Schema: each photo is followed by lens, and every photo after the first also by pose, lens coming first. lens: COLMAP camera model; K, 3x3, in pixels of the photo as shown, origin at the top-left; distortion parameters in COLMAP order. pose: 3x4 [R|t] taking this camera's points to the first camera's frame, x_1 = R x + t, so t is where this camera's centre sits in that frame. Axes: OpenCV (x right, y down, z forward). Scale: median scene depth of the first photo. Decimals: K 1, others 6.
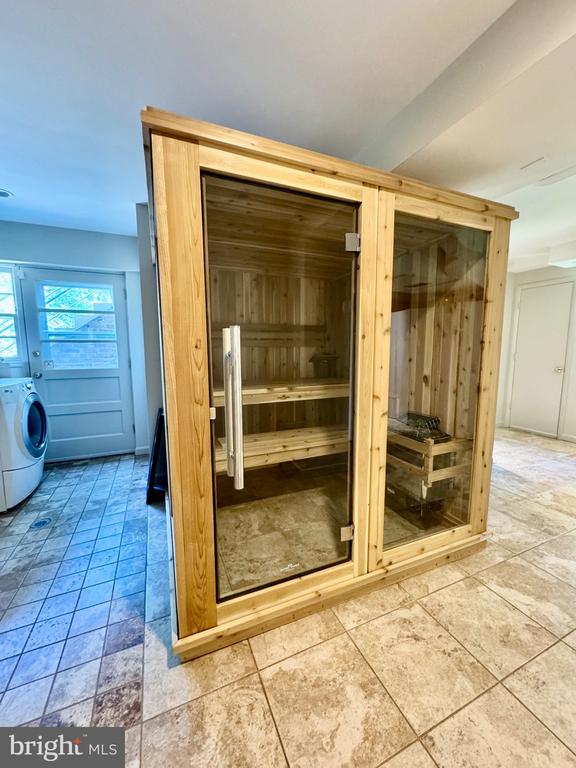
lens RADIAL K [[305.3, 0, 290.1], [0, 305.3, 383.8], [0, 0, 1]] dist [-0.001711, 0.000100]
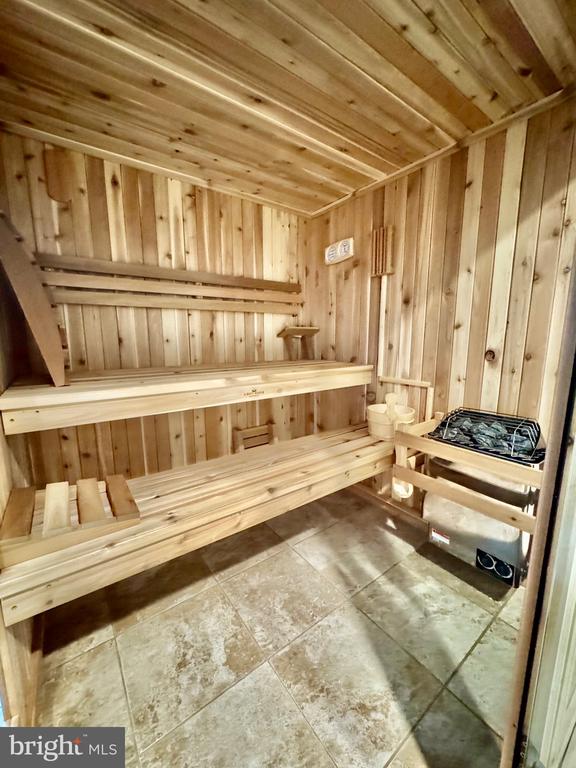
lens RADIAL K [[305.3, 0, 290.1], [0, 305.3, 383.8], [0, 0, 1]] dist [-0.001711, 0.000100]
pose [[0.973639, -0.035528, 0.225311, -0.072845], [0.027217, 0.998833, 0.039888, 0.005243], [-0.226466, -0.032704, 0.973470, 0.378342]]
